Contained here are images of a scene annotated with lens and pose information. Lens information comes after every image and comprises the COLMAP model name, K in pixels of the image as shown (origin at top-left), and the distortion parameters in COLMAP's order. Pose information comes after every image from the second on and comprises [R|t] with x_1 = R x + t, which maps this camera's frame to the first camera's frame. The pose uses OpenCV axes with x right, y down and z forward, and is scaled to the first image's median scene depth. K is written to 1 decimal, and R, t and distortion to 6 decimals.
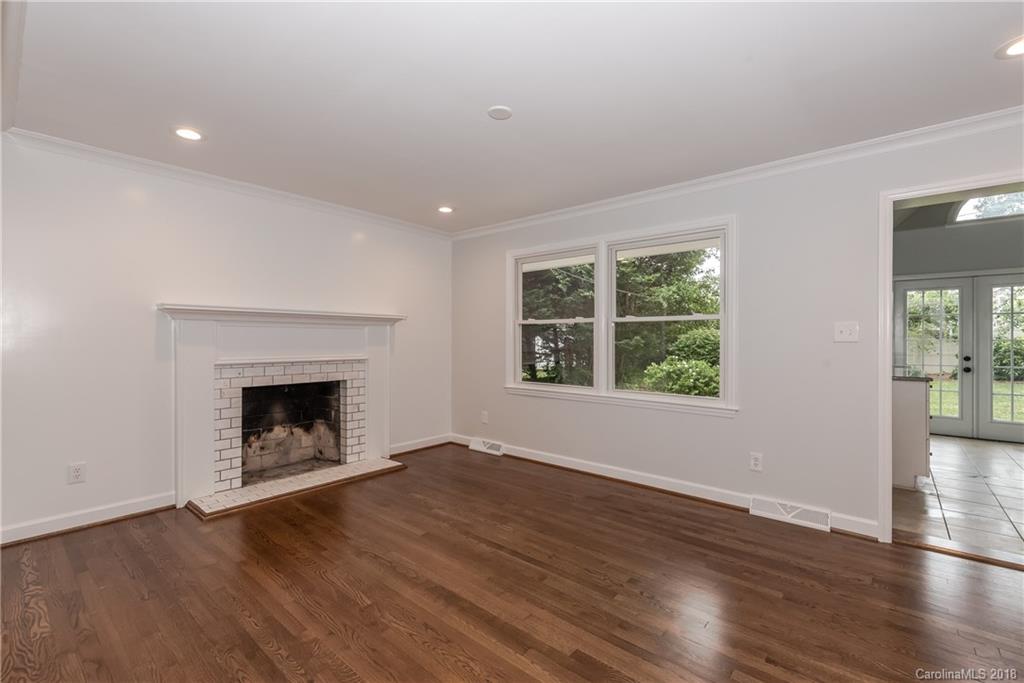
lens RADIAL K [[443.7, 0, 512.0], [0, 443.7, 341.5], [0, 0, 1]] dist [-0.000047, -0.000366]
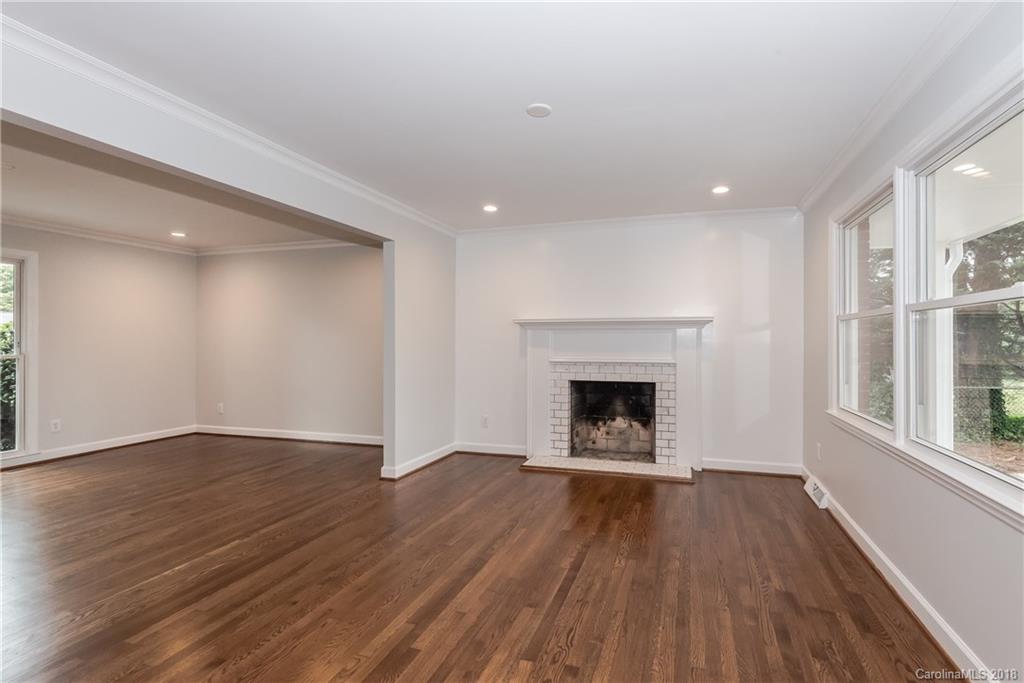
lens RADIAL K [[457.6, 0, 558.8], [0, 457.6, 339.2], [0, 0, 1]] dist [-0.001375, -0.000342]
pose [[0.421784, -0.007006, -0.906669, 0.529081], [-0.002952, 0.999954, -0.009101, -0.004246], [0.906692, 0.006516, 0.421744, 0.360572]]
